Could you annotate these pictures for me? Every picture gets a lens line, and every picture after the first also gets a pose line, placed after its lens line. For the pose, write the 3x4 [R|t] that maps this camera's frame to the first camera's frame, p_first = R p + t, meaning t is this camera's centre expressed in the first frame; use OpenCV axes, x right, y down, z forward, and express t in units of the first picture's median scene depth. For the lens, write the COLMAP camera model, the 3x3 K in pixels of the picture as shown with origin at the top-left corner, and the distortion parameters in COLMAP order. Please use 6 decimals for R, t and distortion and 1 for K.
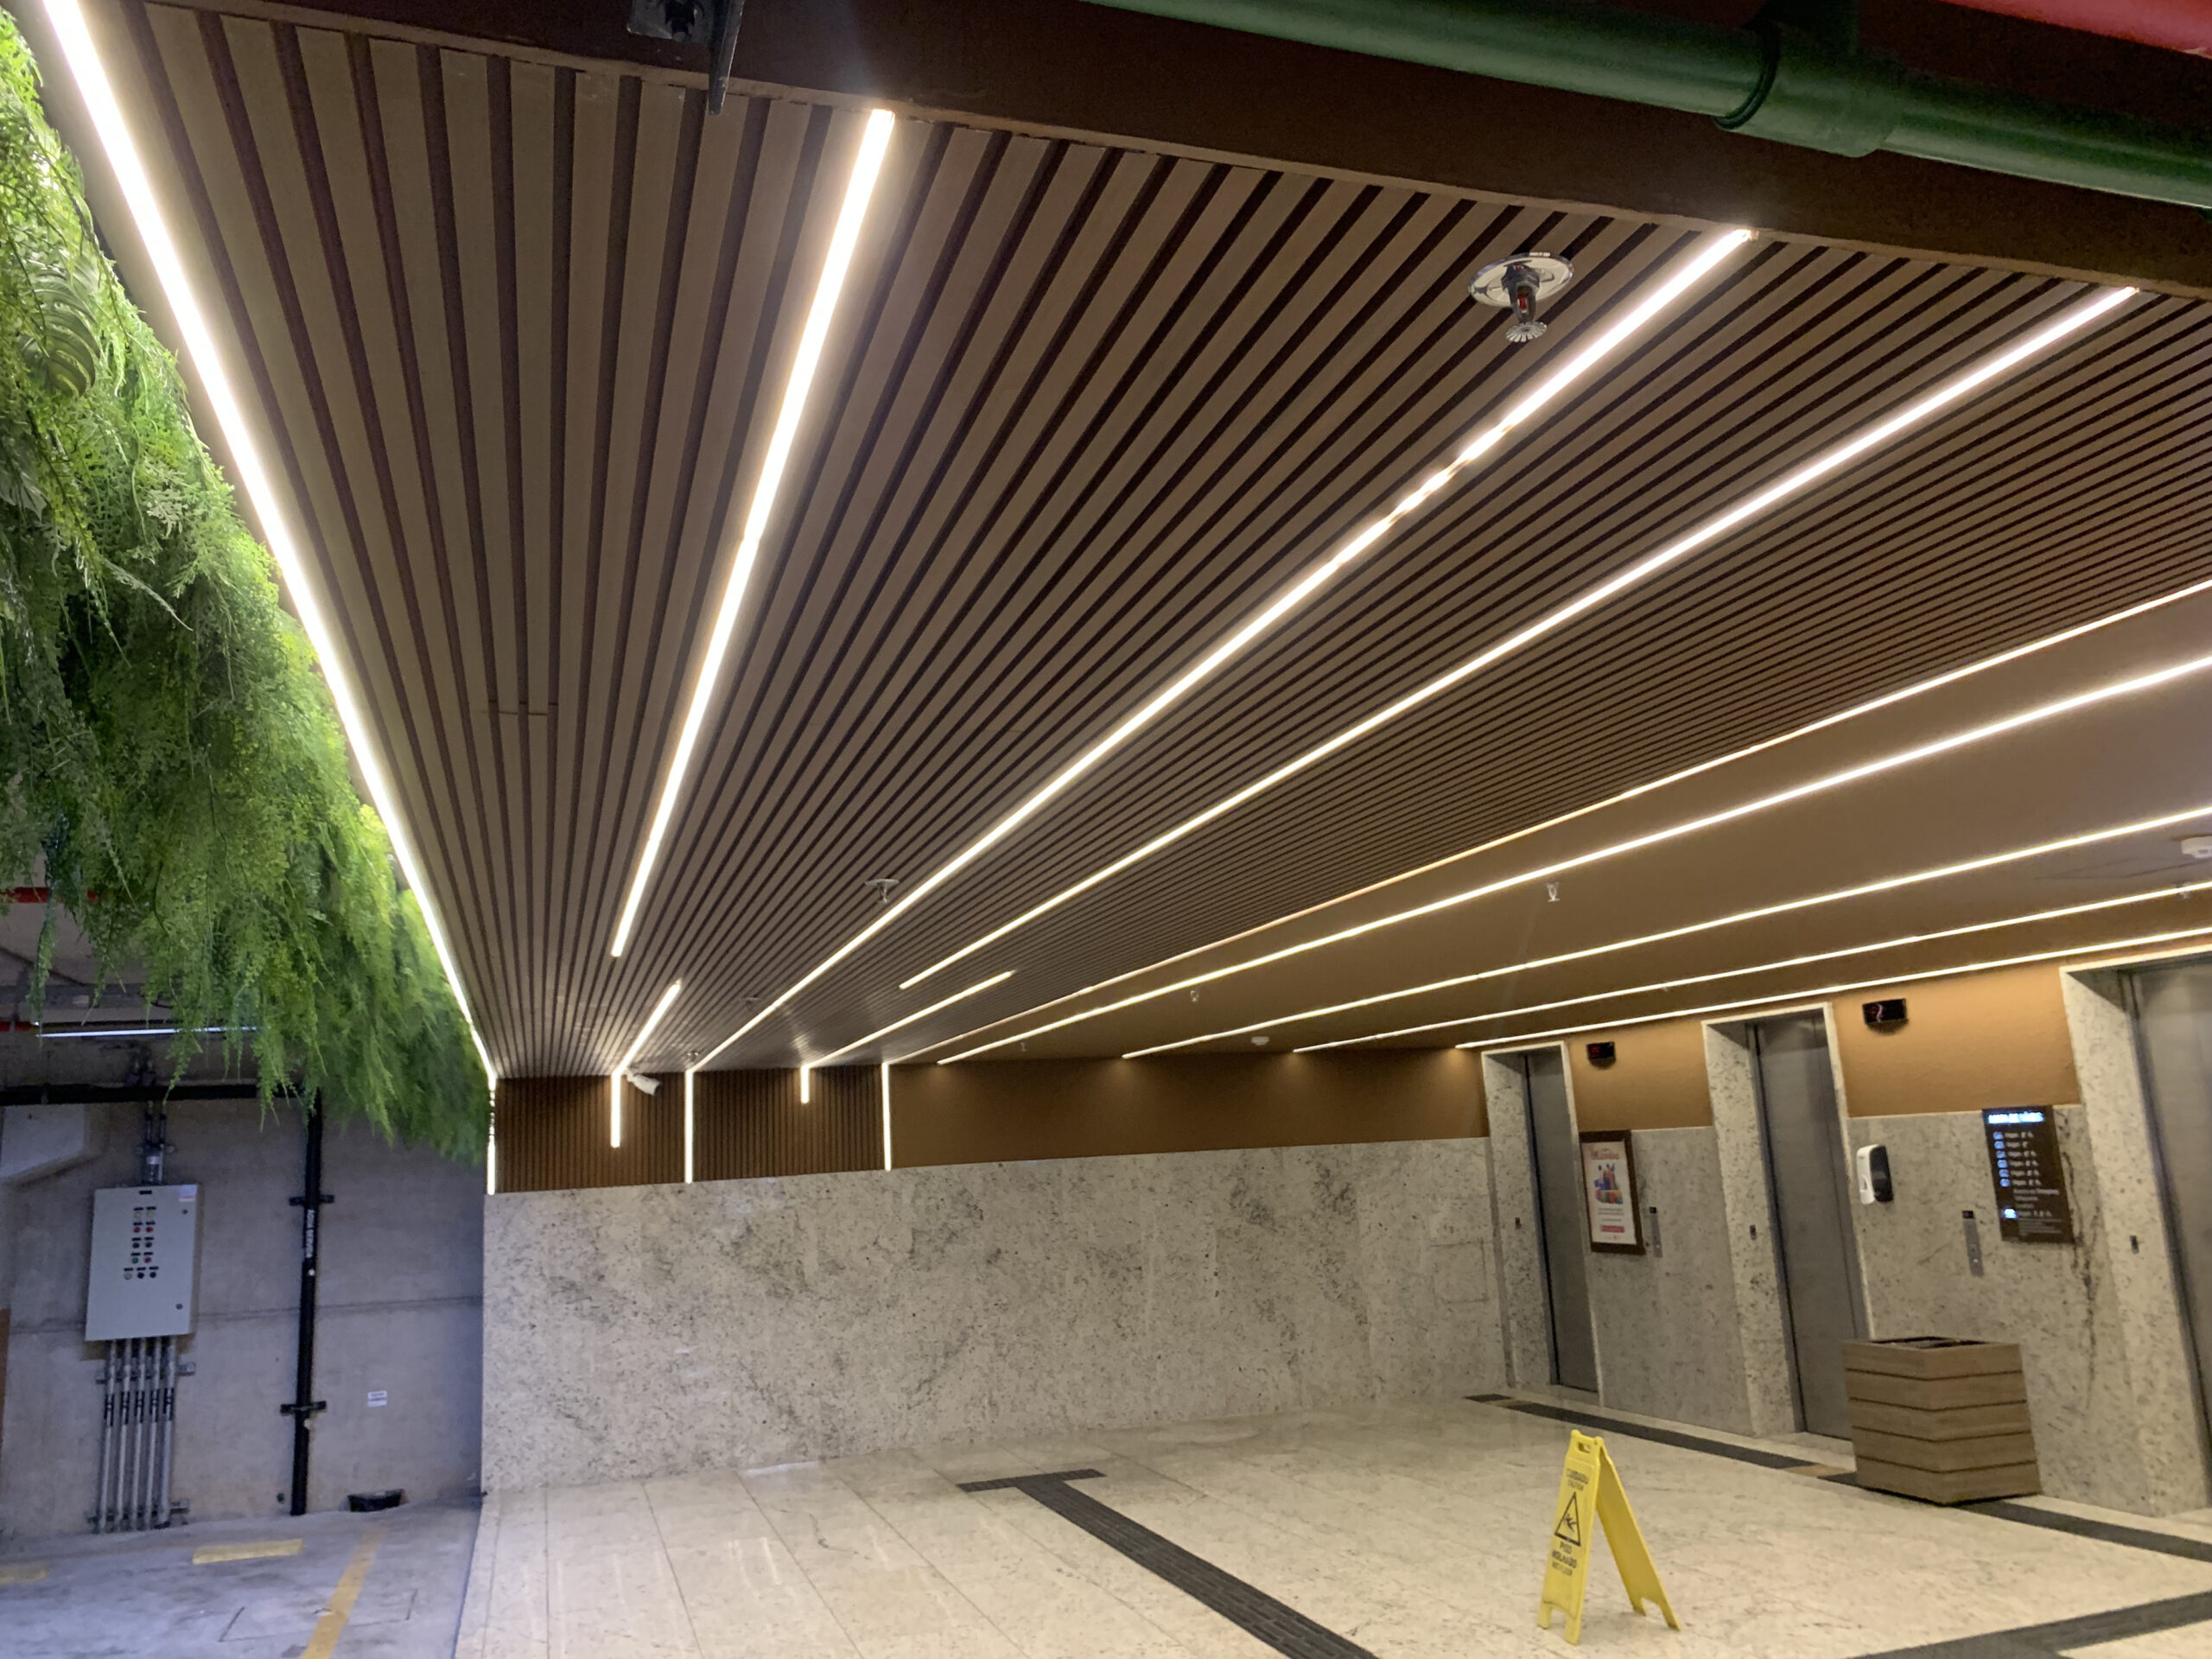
lens RADIAL K [[1672.6, 0, 1106.0], [0, 1672.6, 829.5], [0, 0, 1]] dist [-0.093937, 0.089076]
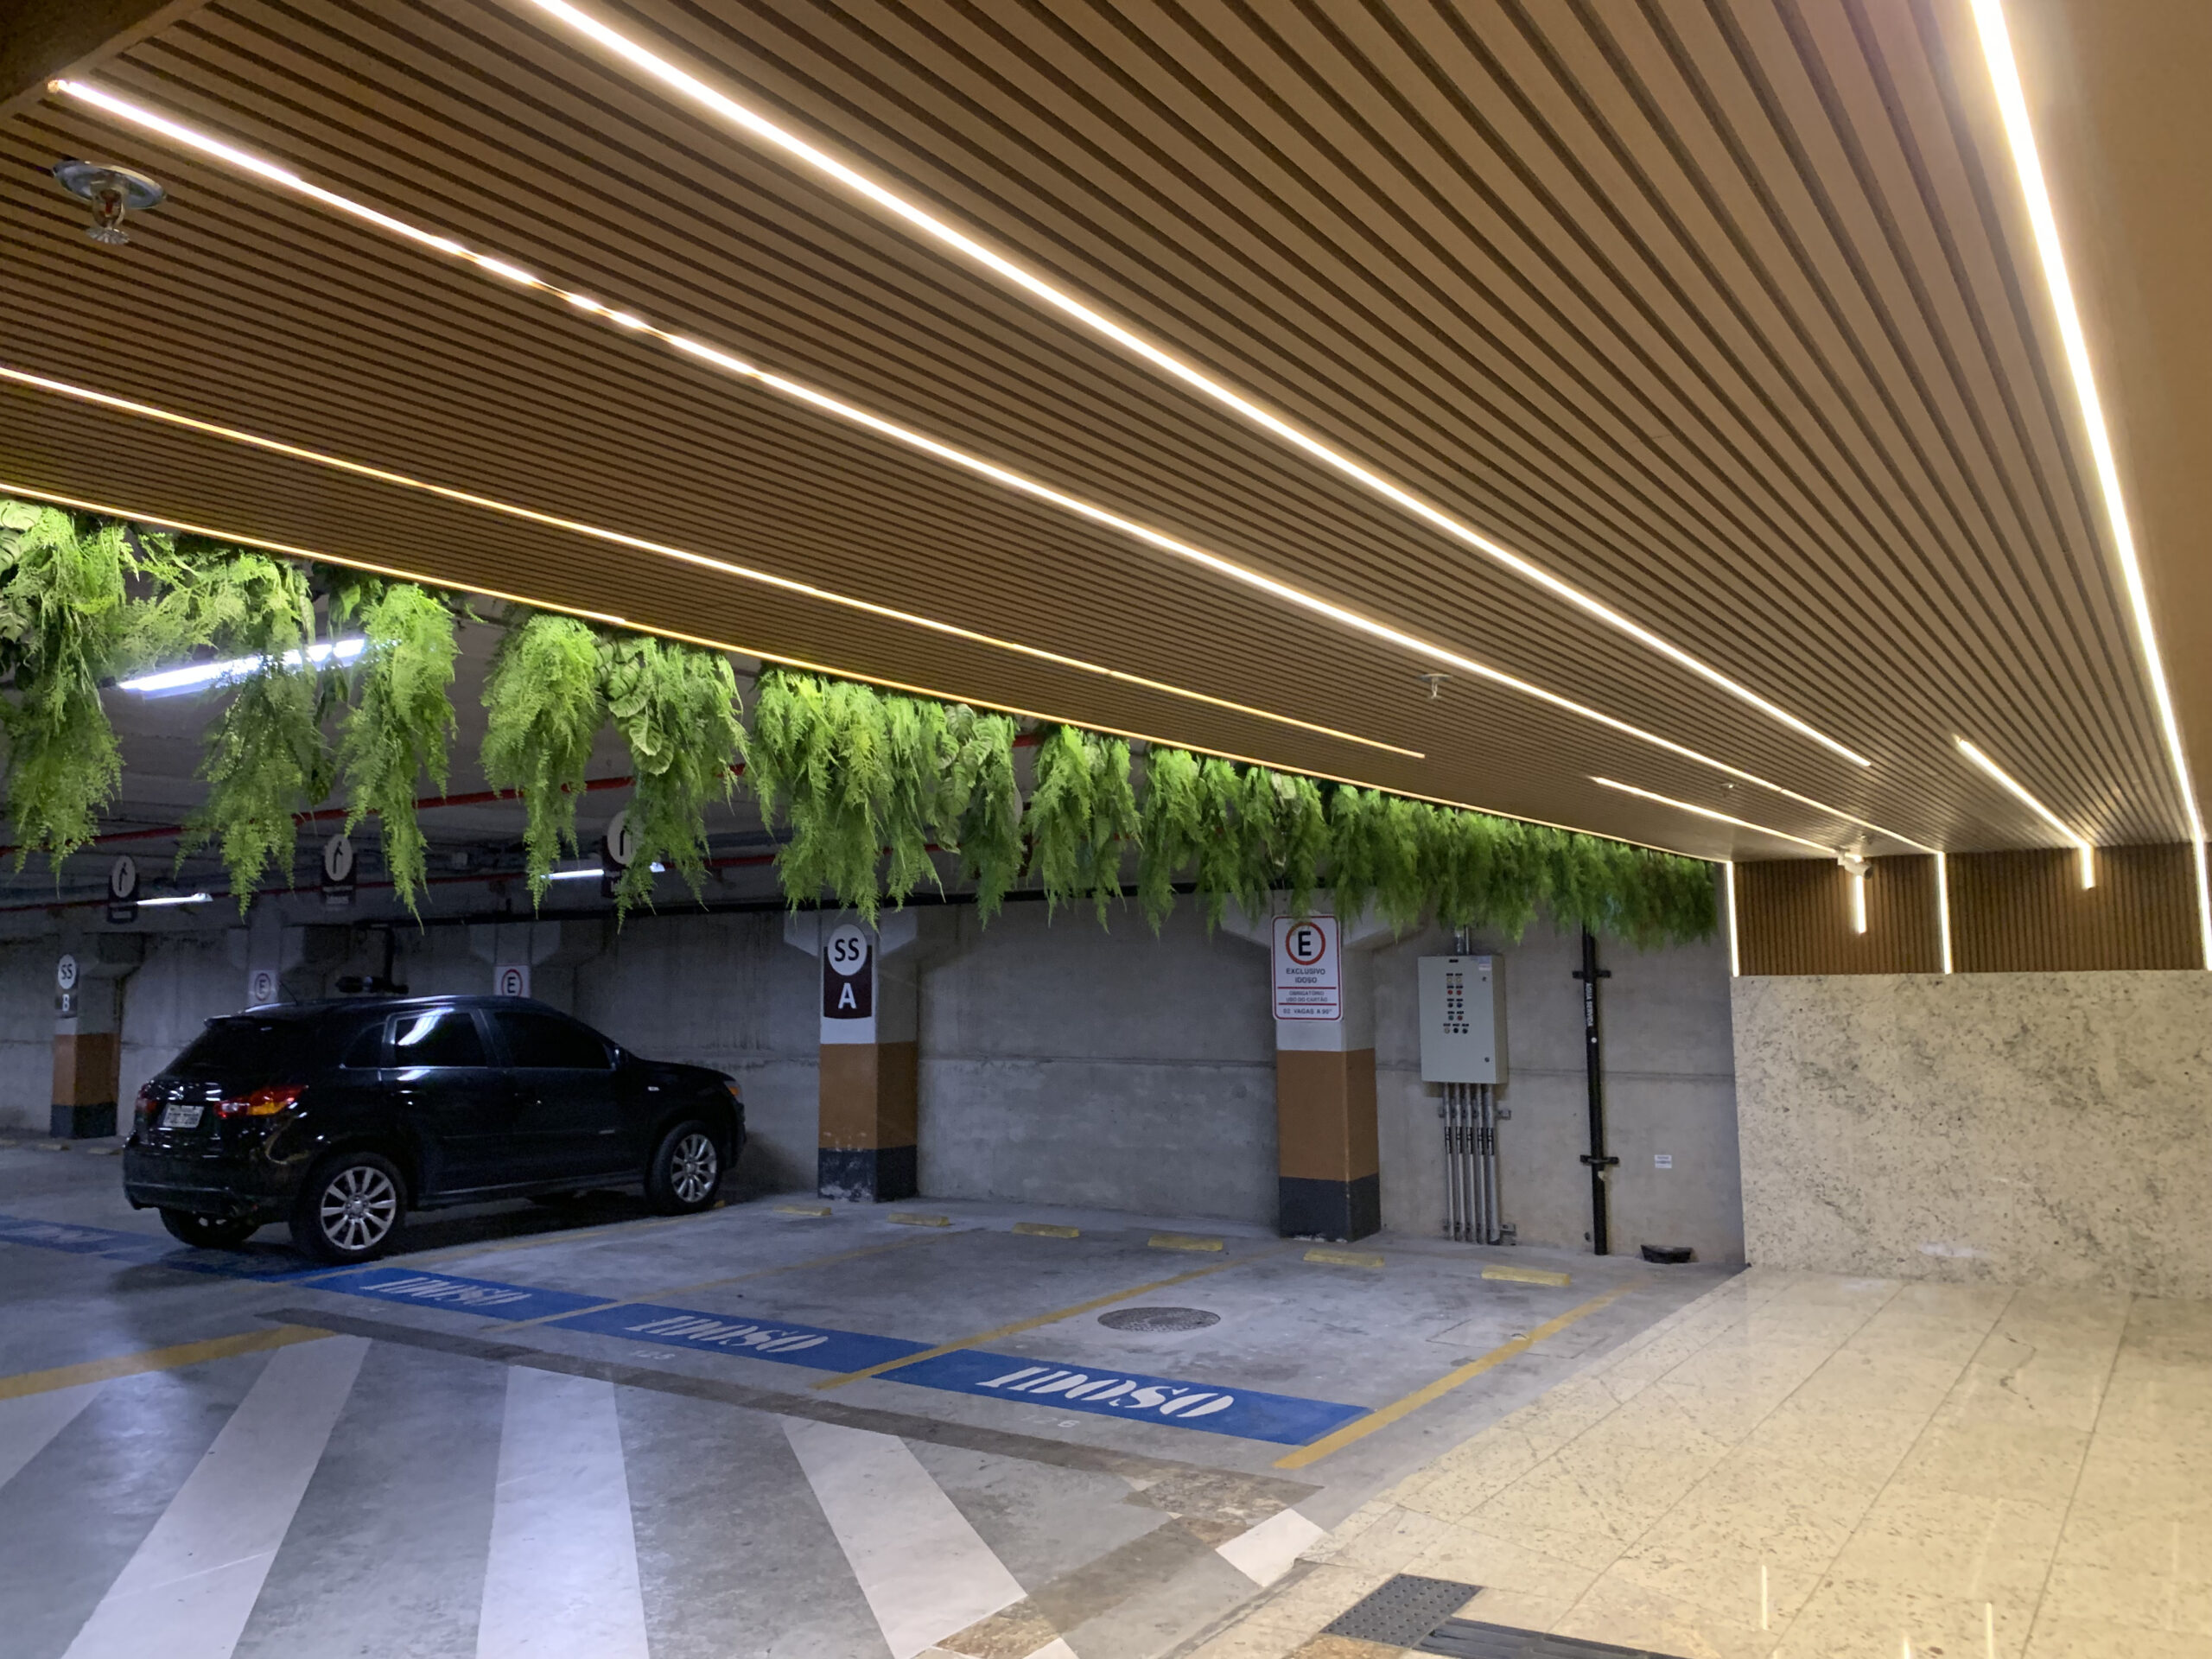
lens RADIAL K [[1644.4, 0, 1106.0], [0, 1644.4, 829.5], [0, 0, 1]] dist [0.006752, -0.005158]
pose [[0.660540, -0.012299, -0.750690, 0.126669], [0.112295, 0.990237, 0.082587, 0.005383], [0.742345, -0.138851, 0.655472, 0.062878]]
